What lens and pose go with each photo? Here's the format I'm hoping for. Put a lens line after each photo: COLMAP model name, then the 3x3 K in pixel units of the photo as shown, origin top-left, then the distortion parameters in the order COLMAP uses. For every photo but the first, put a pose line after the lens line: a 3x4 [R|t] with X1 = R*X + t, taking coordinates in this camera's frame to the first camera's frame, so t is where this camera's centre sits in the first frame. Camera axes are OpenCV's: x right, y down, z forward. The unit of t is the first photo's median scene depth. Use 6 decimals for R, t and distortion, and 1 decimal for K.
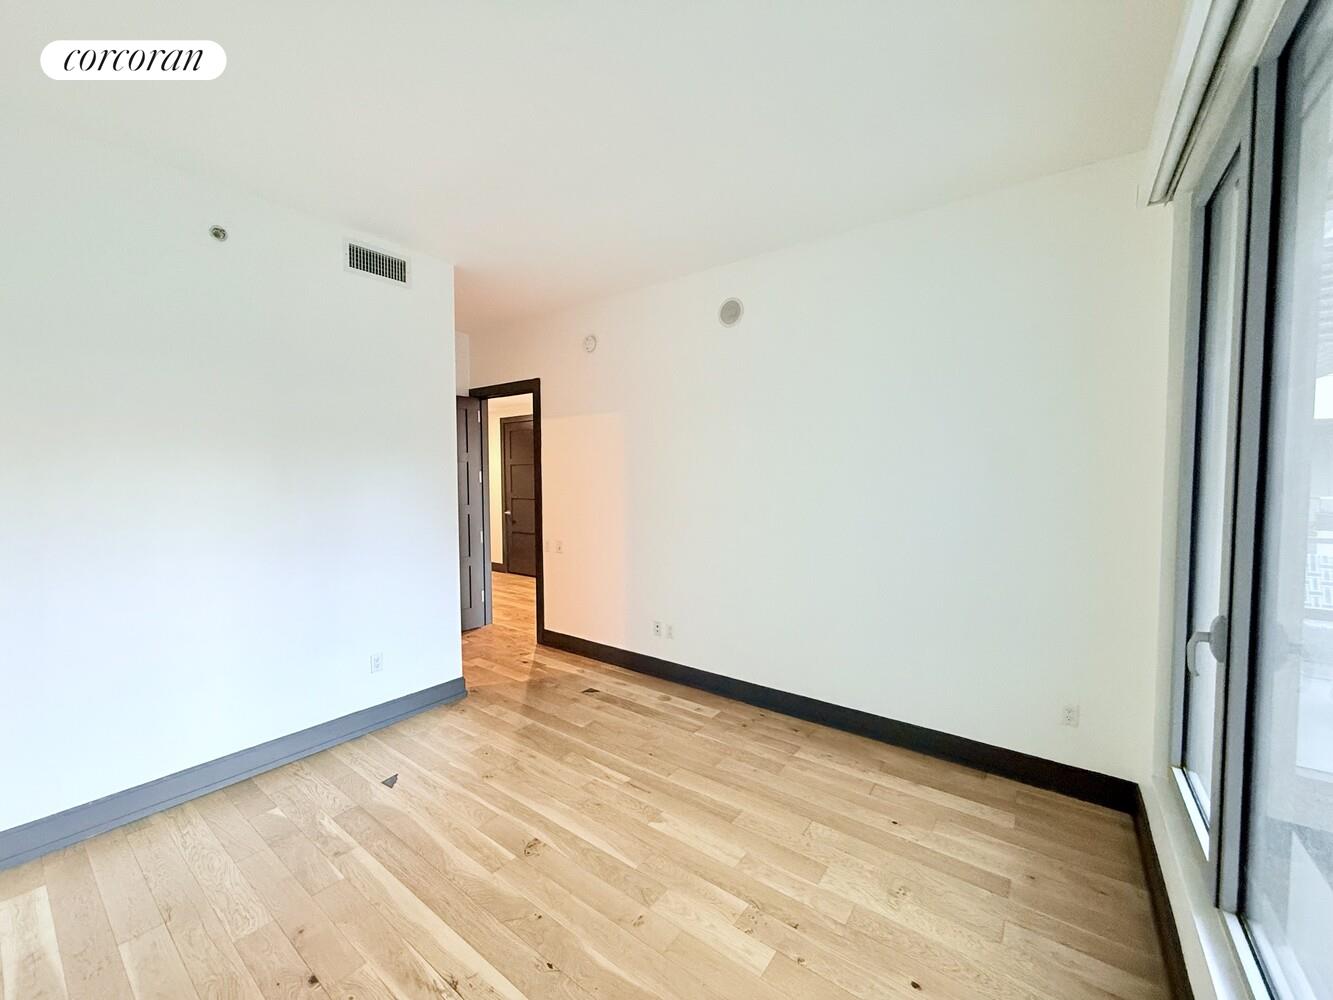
lens RADIAL K [[536.1, 0, 662.1], [0, 536.1, 502.0], [0, 0, 1]] dist [-0.000329, -0.000331]
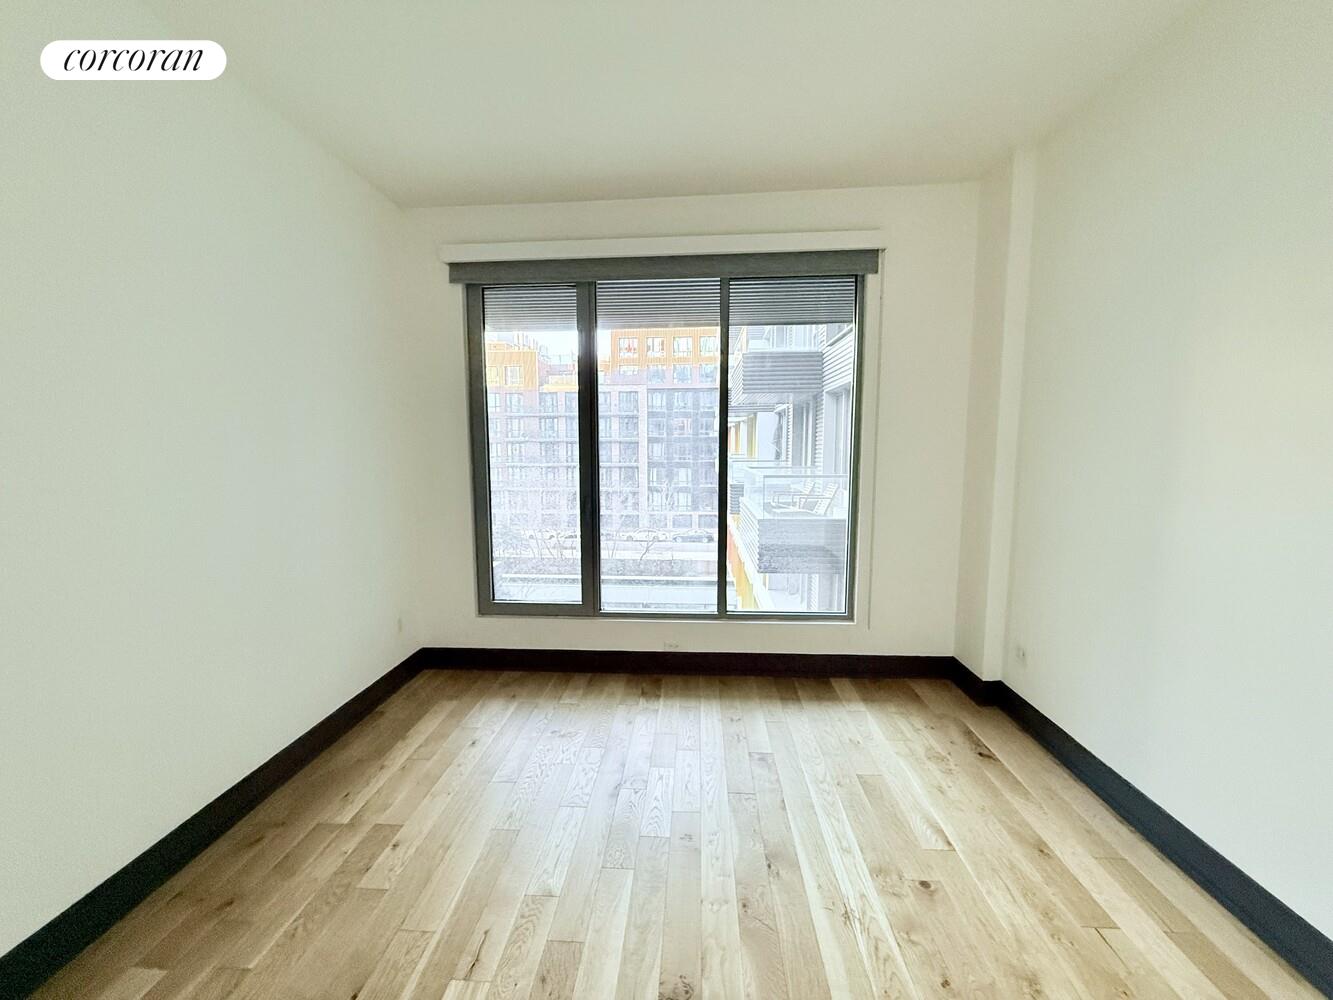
lens RADIAL K [[539.5, 0, 635.7], [0, 539.5, 504.5], [0, 0, 1]] dist [-0.001911, -0.000159]
pose [[-0.535023, -0.087100, 0.840335, -0.520268], [0.050162, 0.989641, 0.134513, -0.035900], [-0.843347, 0.114120, -0.525112, 0.954364]]
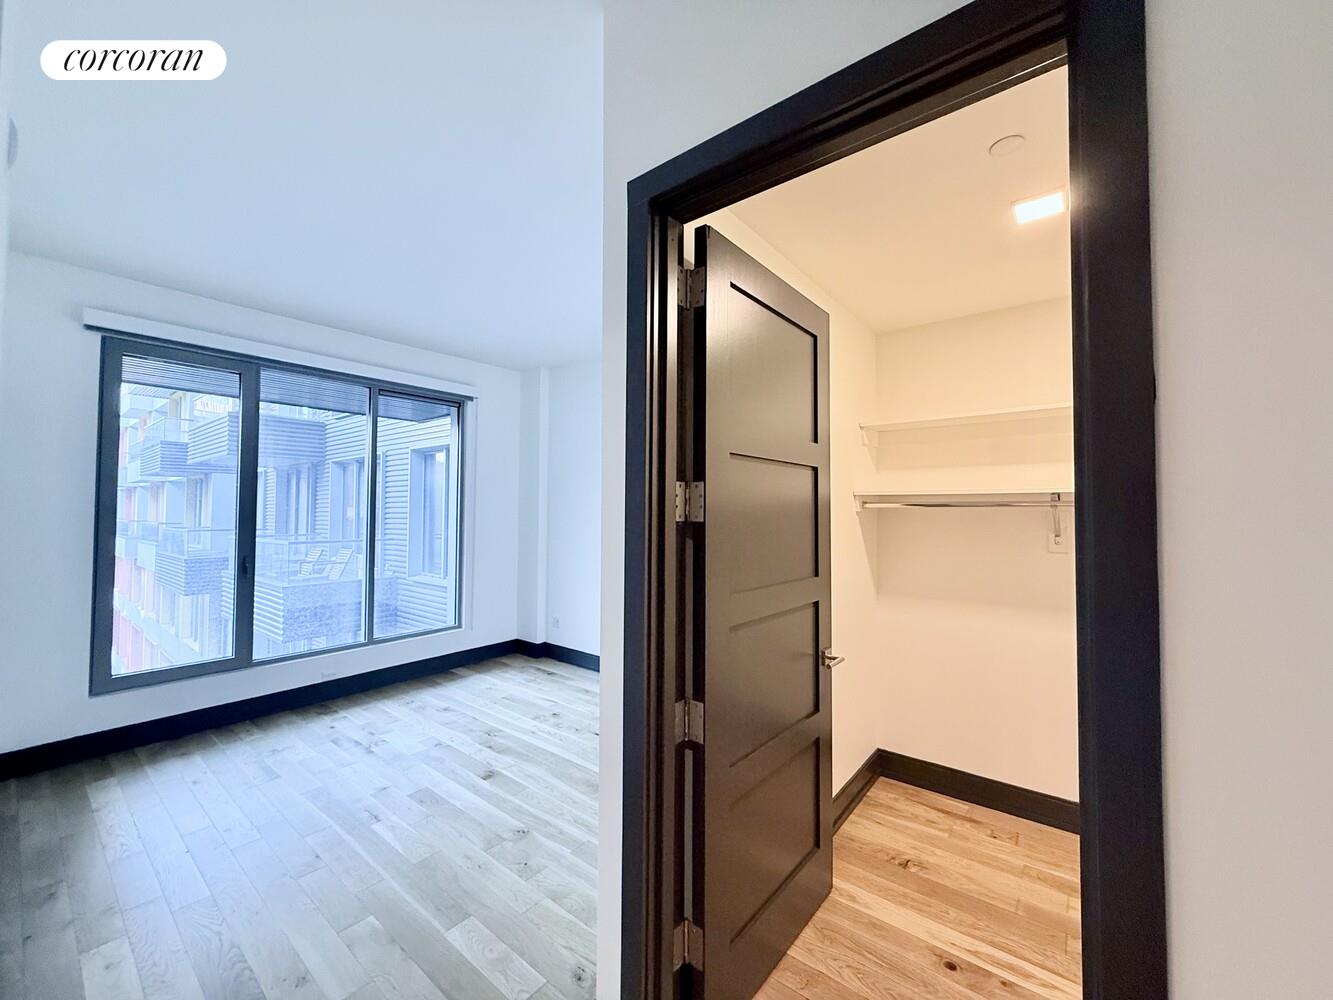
lens RADIAL K [[532.7, 0, 668.2], [0, 532.7, 497.3], [0, 0, 1]] dist [-0.000051, -0.000484]
pose [[-0.999666, 0.000226, 0.025825, -0.531763], [0.000776, 0.999773, 0.021291, -0.068115], [-0.025814, 0.021304, -0.999440, 1.683518]]
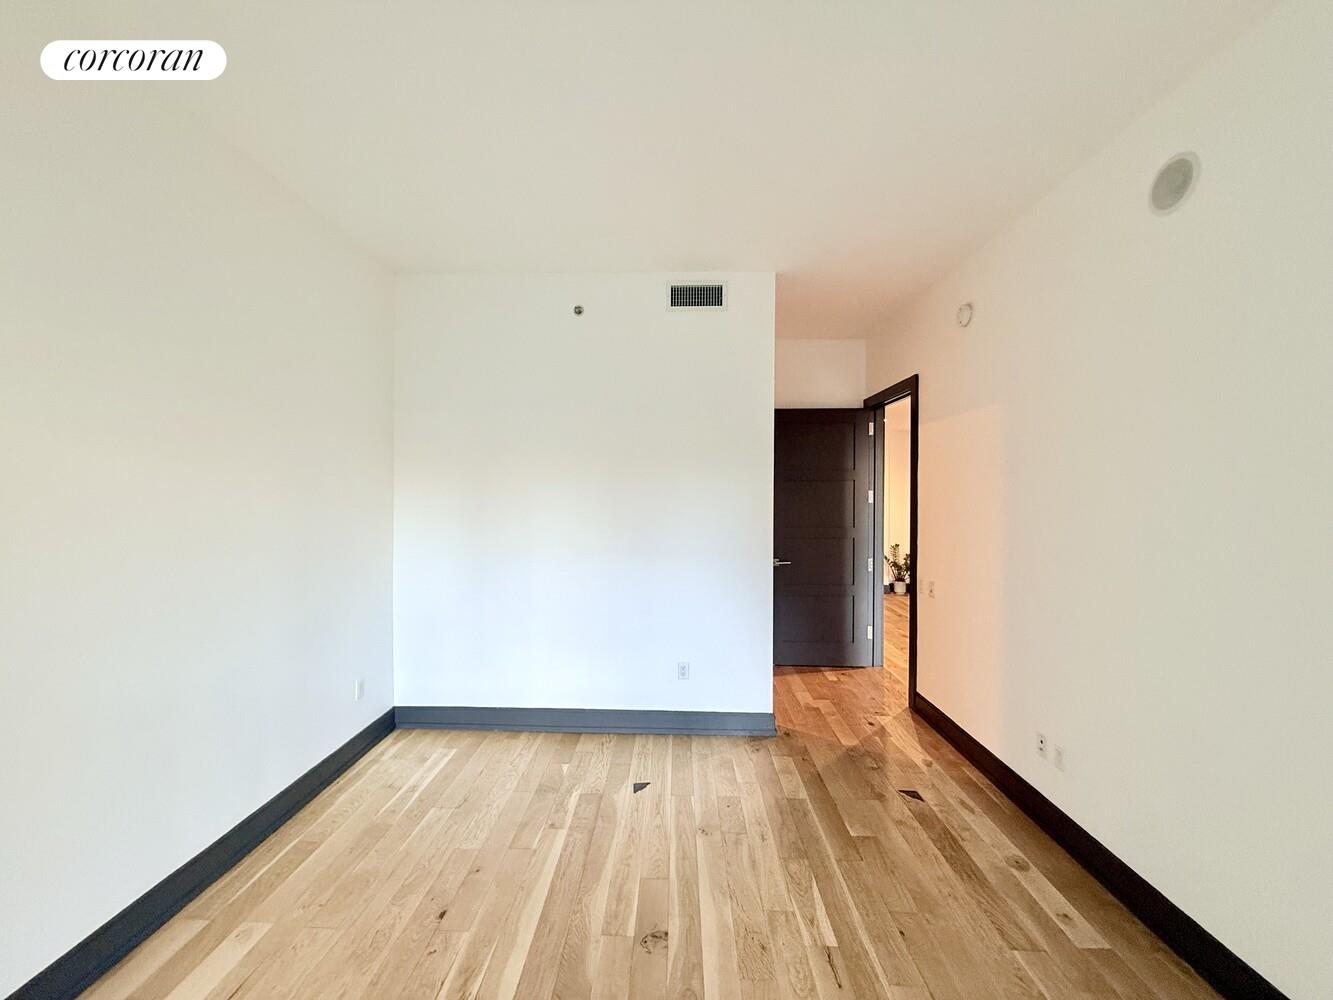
lens RADIAL K [[532.3, 0, 657.5], [0, 532.3, 499.3], [0, 0, 1]] dist [-0.002391, 0.000143]
pose [[0.570757, 0.016989, -0.820943, 0.311345], [-0.049879, 0.998657, -0.014011, -0.021989], [0.819602, 0.048945, 0.570838, 0.359702]]
